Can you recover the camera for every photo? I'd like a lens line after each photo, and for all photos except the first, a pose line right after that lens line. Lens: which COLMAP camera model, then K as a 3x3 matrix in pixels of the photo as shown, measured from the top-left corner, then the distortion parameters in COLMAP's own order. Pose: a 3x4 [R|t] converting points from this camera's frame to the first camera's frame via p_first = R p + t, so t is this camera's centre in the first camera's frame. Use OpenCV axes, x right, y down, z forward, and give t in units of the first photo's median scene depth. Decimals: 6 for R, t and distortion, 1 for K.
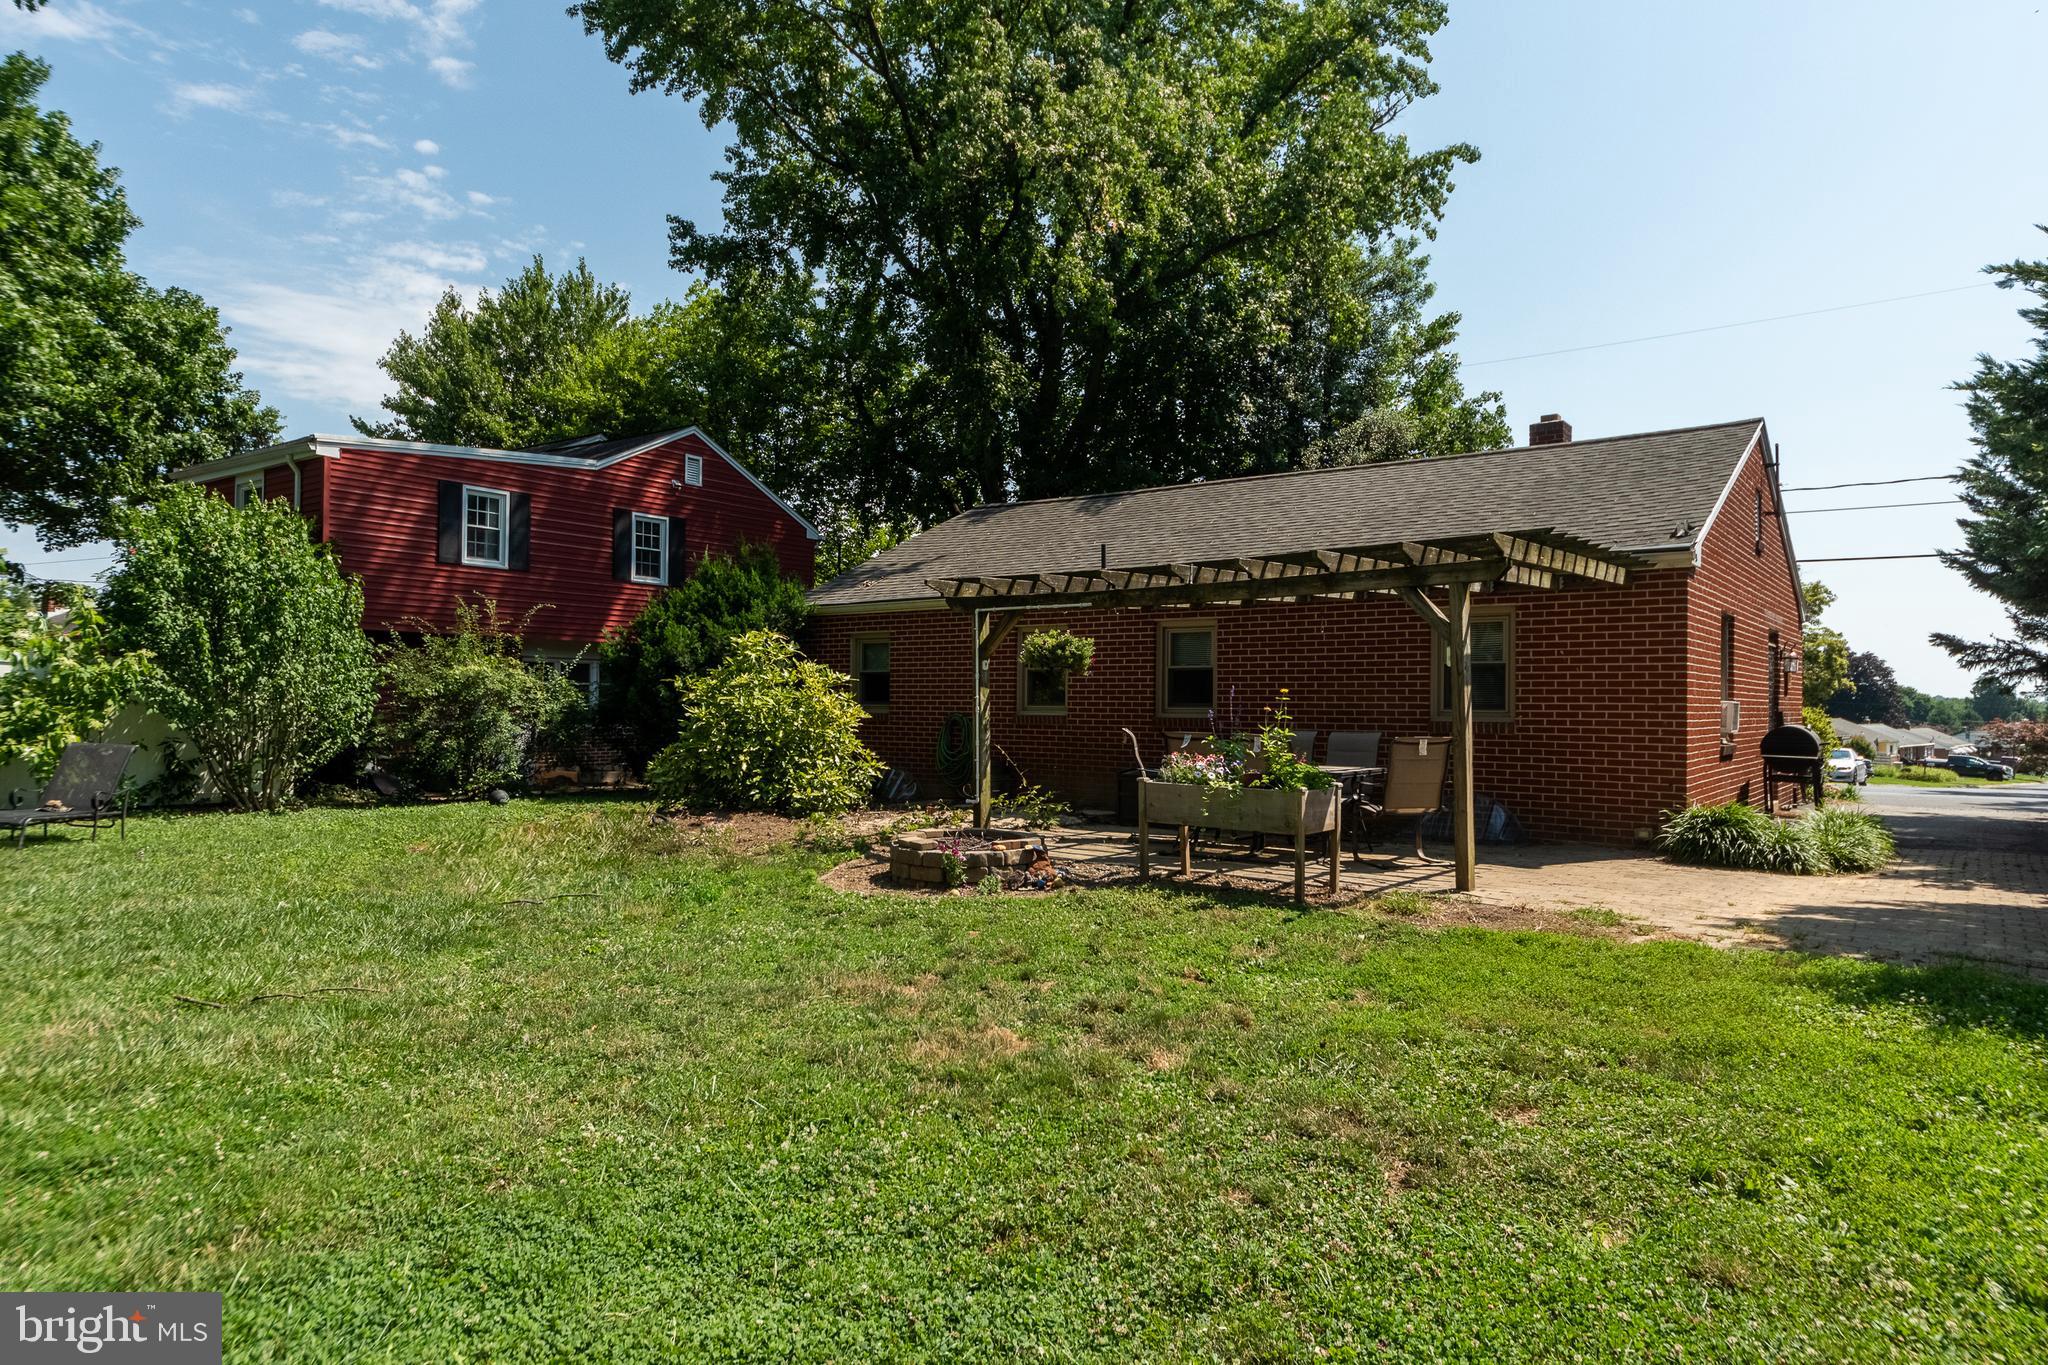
lens RADIAL K [[1222.0, 0, 1008.9], [0, 1222.0, 695.3], [0, 0, 1]] dist [0.006400, -0.004667]
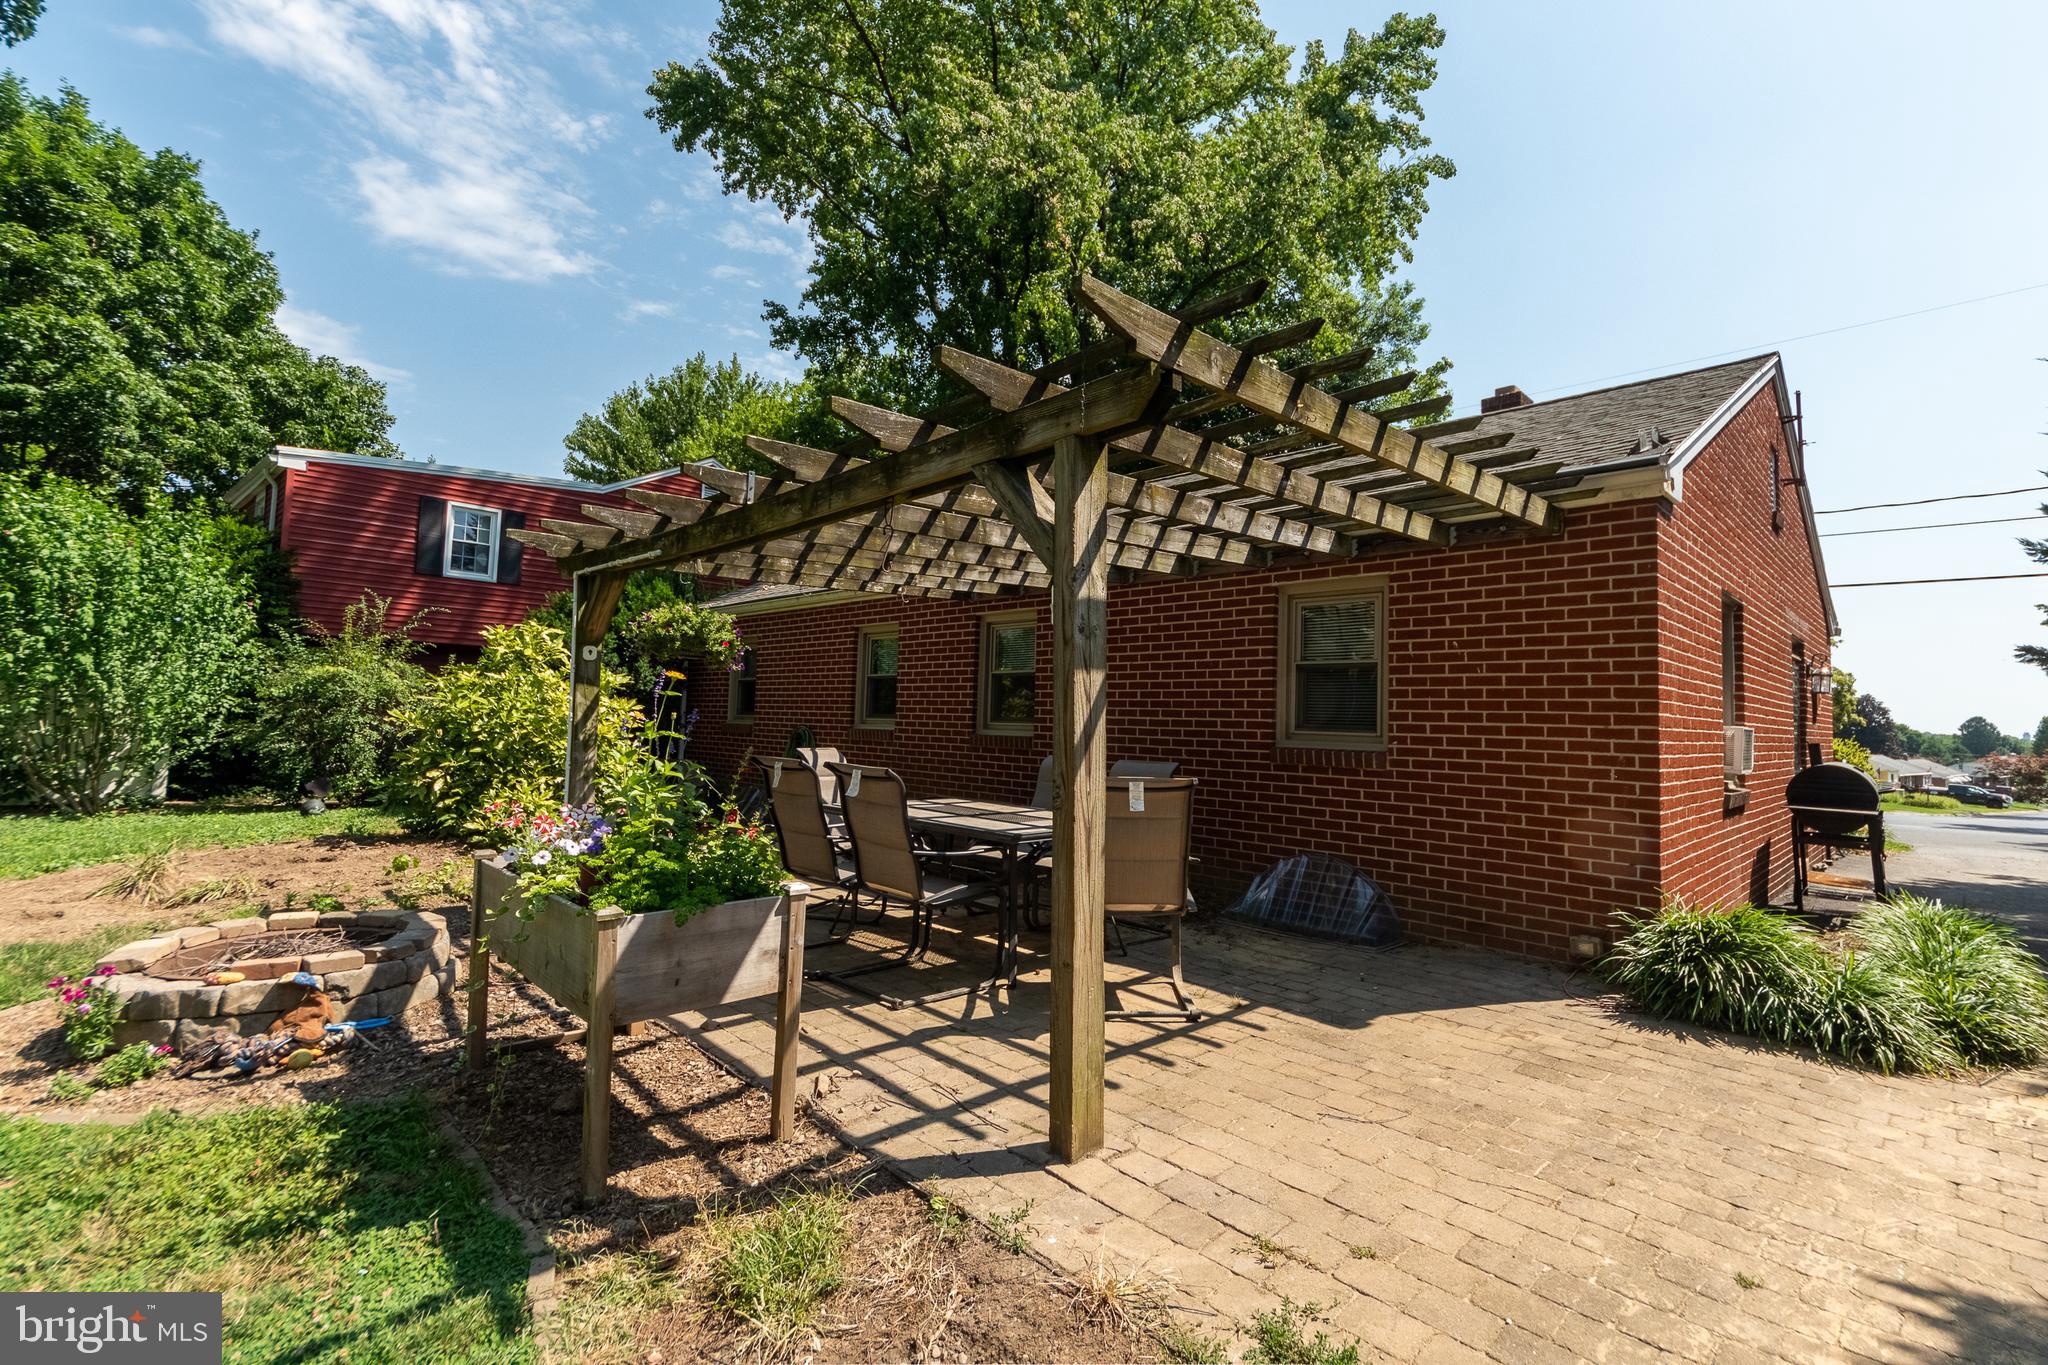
lens RADIAL K [[938.1, 0, 1045.2], [0, 938.1, 665.4], [0, 0, 1]] dist [0.002308, -0.001212]
pose [[0.994357, 0.012361, -0.105359, 0.201861], [-0.018084, 0.998402, -0.053537, 0.004381], [0.104528, 0.055140, 0.992992, 0.340608]]
